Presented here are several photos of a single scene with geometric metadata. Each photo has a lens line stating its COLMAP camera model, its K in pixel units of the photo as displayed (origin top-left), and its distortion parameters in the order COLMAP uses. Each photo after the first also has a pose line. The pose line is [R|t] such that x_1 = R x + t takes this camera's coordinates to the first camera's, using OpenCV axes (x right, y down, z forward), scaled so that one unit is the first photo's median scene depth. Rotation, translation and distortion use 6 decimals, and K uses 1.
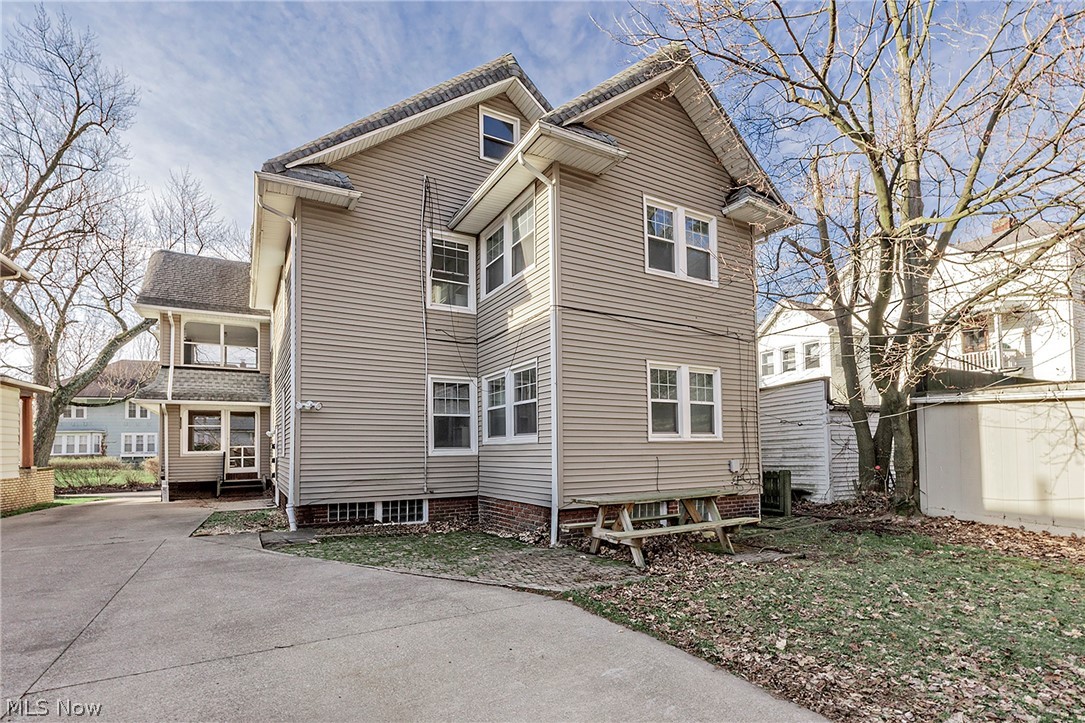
lens RADIAL K [[503.0, 0, 541.3], [0, 503.0, 438.2], [0, 0, 1]] dist [0.001054, -0.000797]
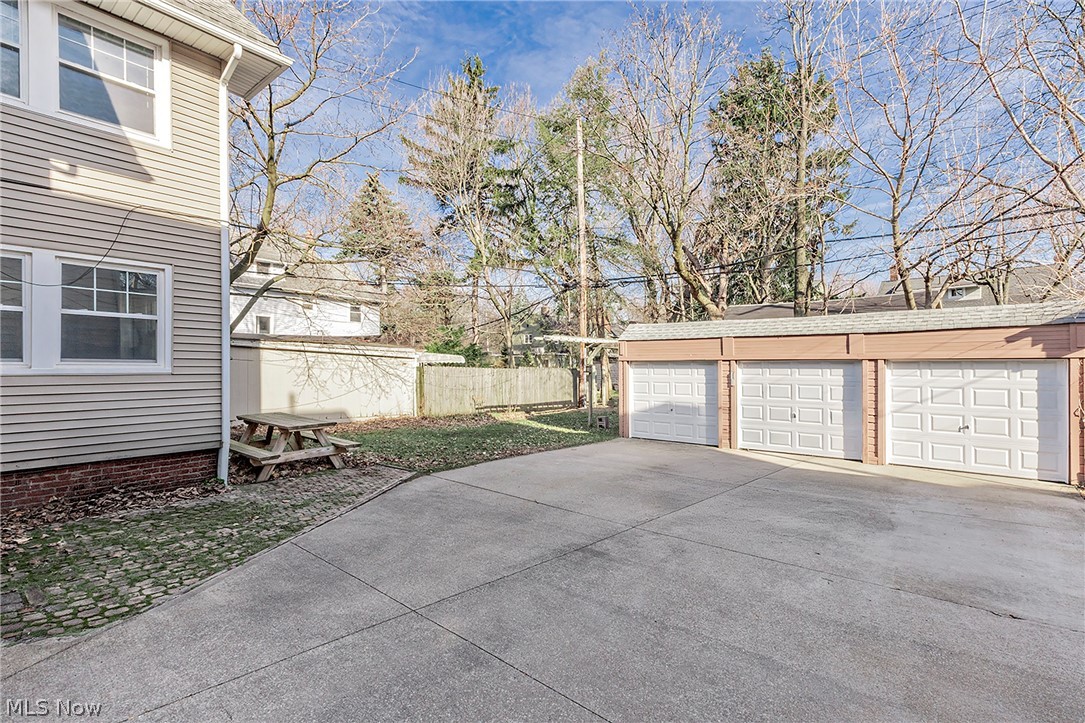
lens RADIAL K [[503.0, 0, 579.2], [0, 503.0, 356.9], [0, 0, 1]] dist [0.001054, -0.000797]
pose [[-0.372971, 0.032741, 0.927265, -0.798589], [-0.014766, 0.999041, -0.041214, 0.004734], [-0.927726, -0.029064, -0.372130, 0.571596]]
